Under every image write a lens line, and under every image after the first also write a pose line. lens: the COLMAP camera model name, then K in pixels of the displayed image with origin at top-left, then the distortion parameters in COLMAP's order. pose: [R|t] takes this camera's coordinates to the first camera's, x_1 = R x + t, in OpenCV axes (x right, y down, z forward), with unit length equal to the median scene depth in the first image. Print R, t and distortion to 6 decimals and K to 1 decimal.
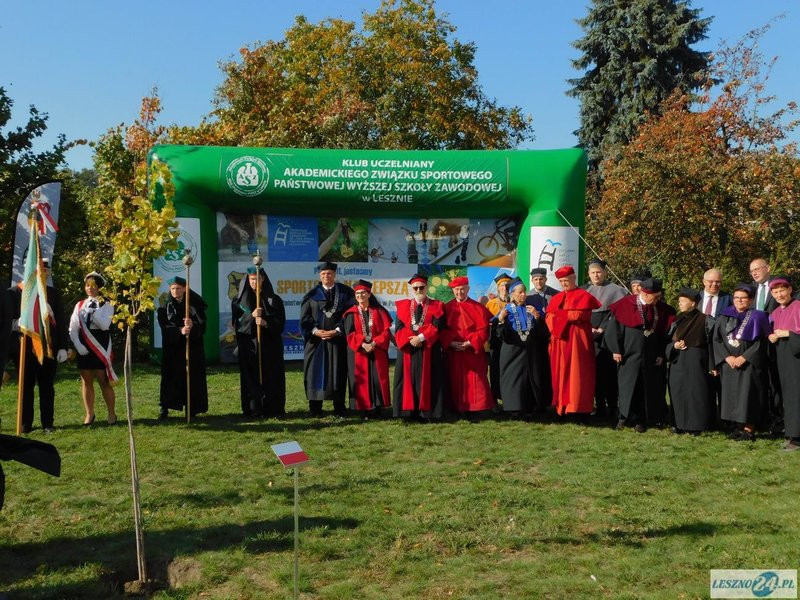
lens RADIAL K [[877.8, 0, 389.3], [0, 877.8, 299.9], [0, 0, 1]] dist [0.007554, -0.290931]
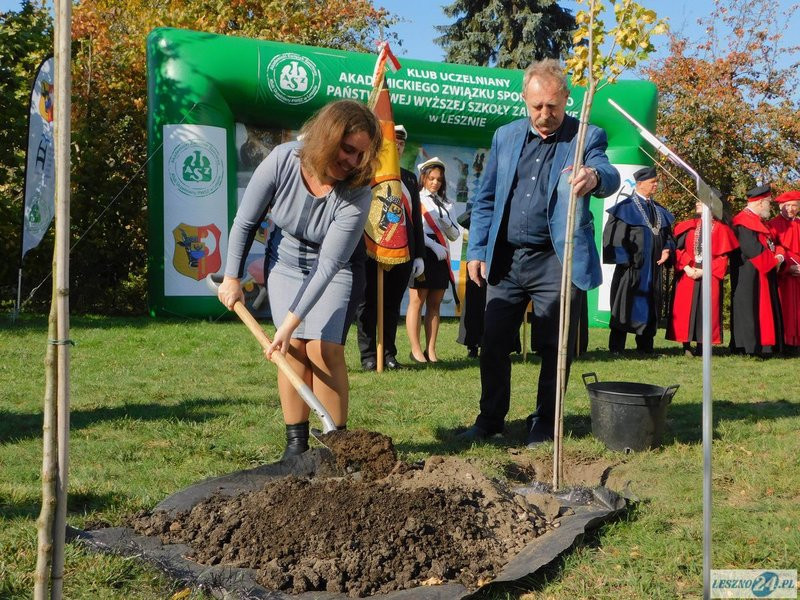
lens RADIAL K [[941.4, 0, 400.0], [0, 941.4, 342.9], [0, 0, 1]] dist [-0.001813, 0.012911]
pose [[0.938539, -0.003681, 0.345153, -0.367227], [-0.017549, 0.998141, 0.058363, 0.047322], [-0.344726, -0.060833, 0.936730, 0.152241]]
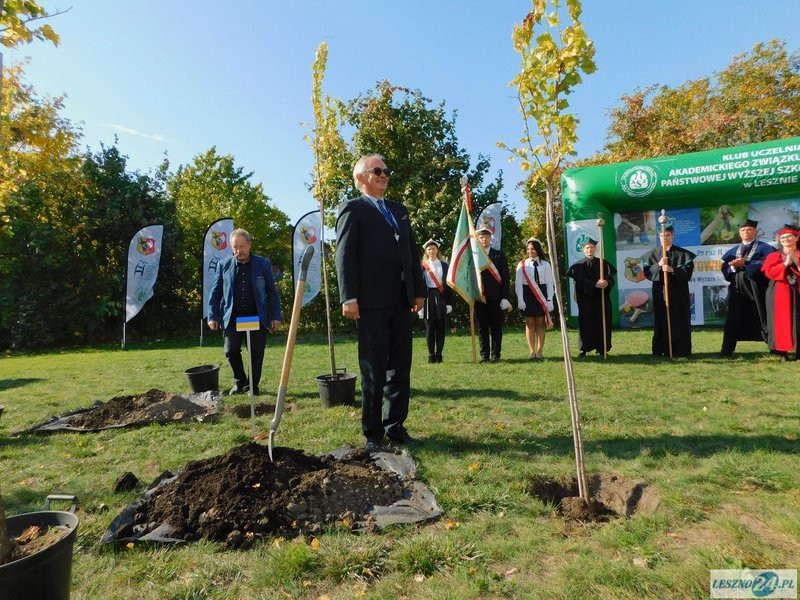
lens RADIAL K [[538.7, 0, 400.0], [0, 538.7, 300.0], [0, 0, 1]] dist [-0.071742, 0.079919]
pose [[0.847045, -0.031713, -0.530574, -0.048713], [0.024647, 0.999488, -0.020392, 0.042317], [0.530949, 0.004196, 0.847393, 0.147260]]
